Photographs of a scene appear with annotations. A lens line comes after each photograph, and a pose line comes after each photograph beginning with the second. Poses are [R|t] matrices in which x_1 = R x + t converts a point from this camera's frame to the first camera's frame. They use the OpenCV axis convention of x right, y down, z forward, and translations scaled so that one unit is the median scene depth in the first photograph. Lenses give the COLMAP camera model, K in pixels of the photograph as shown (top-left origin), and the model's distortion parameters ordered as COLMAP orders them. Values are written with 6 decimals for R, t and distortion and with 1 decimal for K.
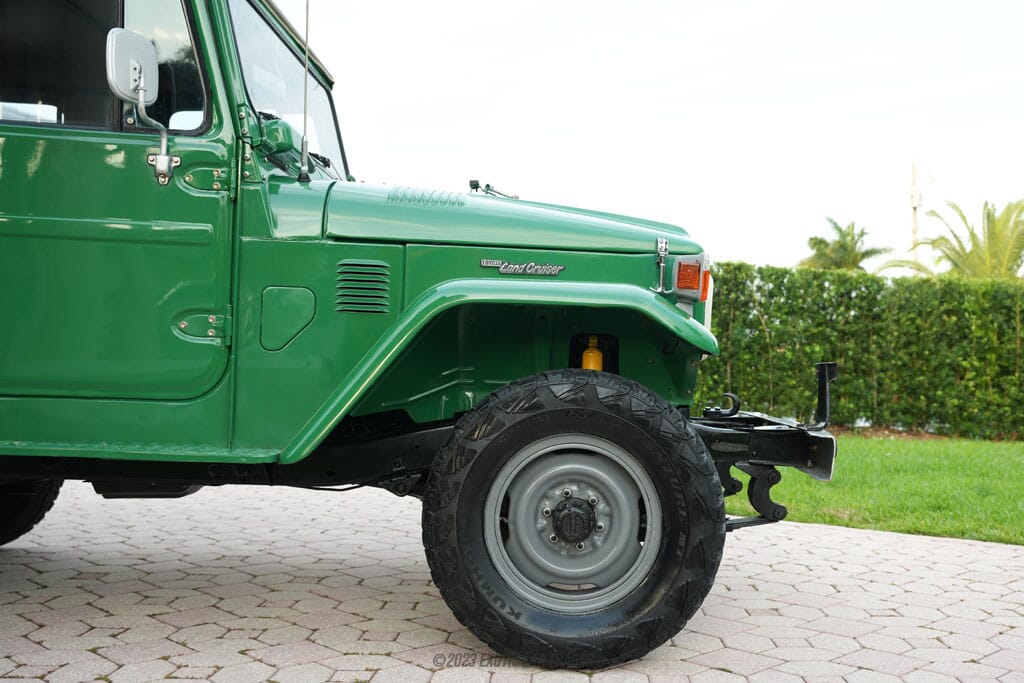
lens RADIAL K [[914.6, 0, 512.0], [0, 914.6, 341.5], [0, 0, 1]] dist [-0.073037, 0.105912]
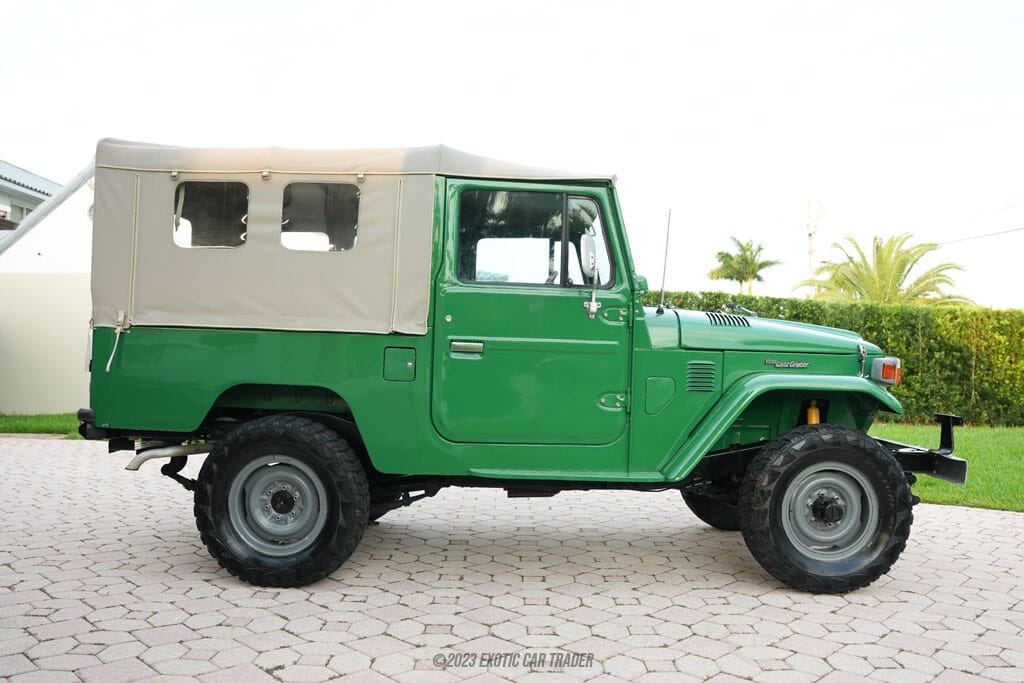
lens RADIAL K [[717.9, 0, 510.5], [0, 717.9, 324.6], [0, 0, 1]] dist [-0.130432, 0.083617]
pose [[0.999979, -0.001519, 0.006222, -0.465116], [0.001663, 0.999728, -0.023274, -0.111375], [-0.006185, 0.023283, 0.999710, -0.298663]]
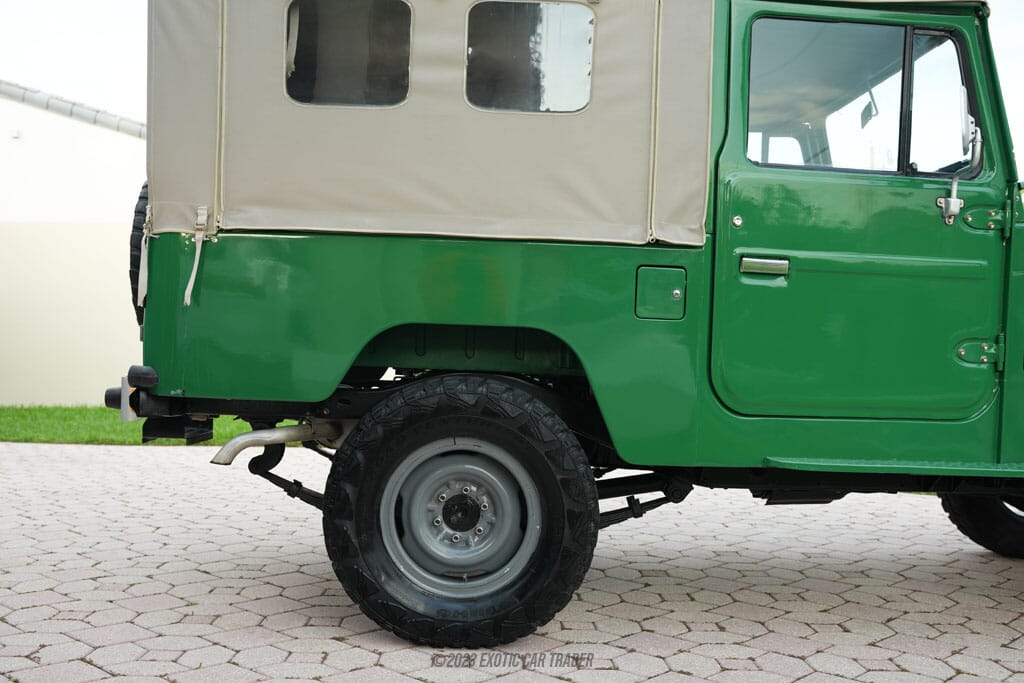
lens RADIAL K [[914.6, 0, 512.0], [0, 914.6, 341.5], [0, 0, 1]] dist [-0.073037, 0.105912]
pose [[0.999921, 0.000511, 0.012531, -0.789775], [-0.000805, 0.999725, 0.023450, -0.048422], [-0.012515, -0.023458, 0.999646, -0.079618]]
